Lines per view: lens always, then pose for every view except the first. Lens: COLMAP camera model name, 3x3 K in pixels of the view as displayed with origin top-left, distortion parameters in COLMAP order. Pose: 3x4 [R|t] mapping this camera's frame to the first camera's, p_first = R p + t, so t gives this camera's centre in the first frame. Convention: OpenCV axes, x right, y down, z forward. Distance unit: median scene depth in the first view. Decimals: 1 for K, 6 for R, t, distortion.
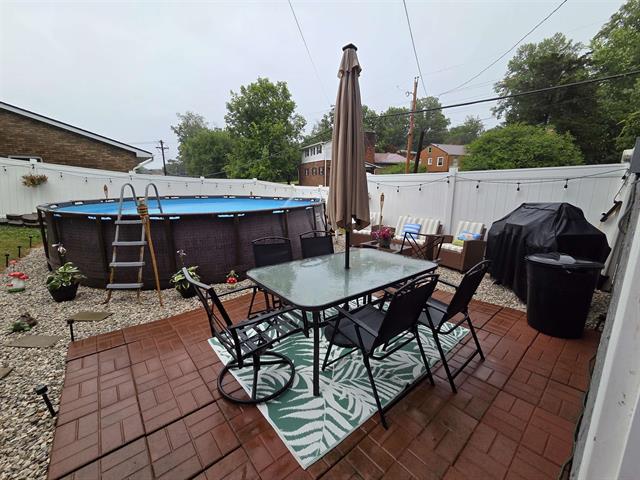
lens RADIAL K [[262.0, 0, 318.2], [0, 262.0, 238.8], [0, 0, 1]] dist [0.002668, -0.000013]
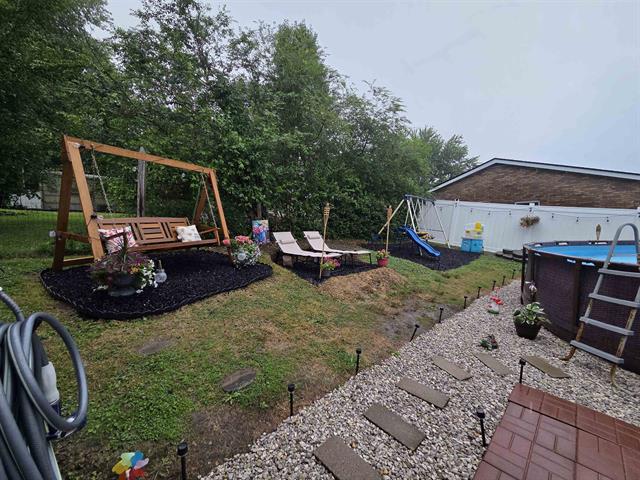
lens RADIAL K [[260.6, 0, 318.0], [0, 260.6, 239.5], [0, 0, 1]] dist [0.001712, -0.000342]
pose [[0.072949, 0.046425, -0.996255, -0.028428], [-0.189515, 0.981361, 0.031854, -0.016946], [0.979164, 0.186481, 0.080388, 0.054974]]
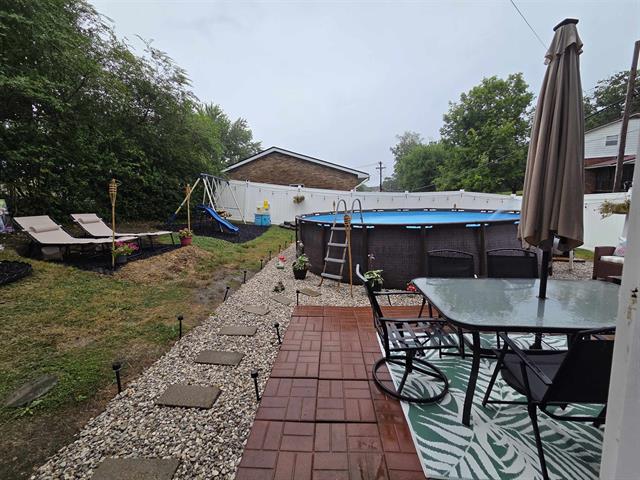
lens RADIAL K [[260.6, 0, 318.0], [0, 260.6, 239.5], [0, 0, 1]] dist [0.001712, -0.000342]
pose [[0.730201, 0.073463, -0.679272, 0.095002], [-0.104710, 0.994490, -0.005006, 0.007728], [0.675161, 0.074782, 0.733870, -0.030528]]
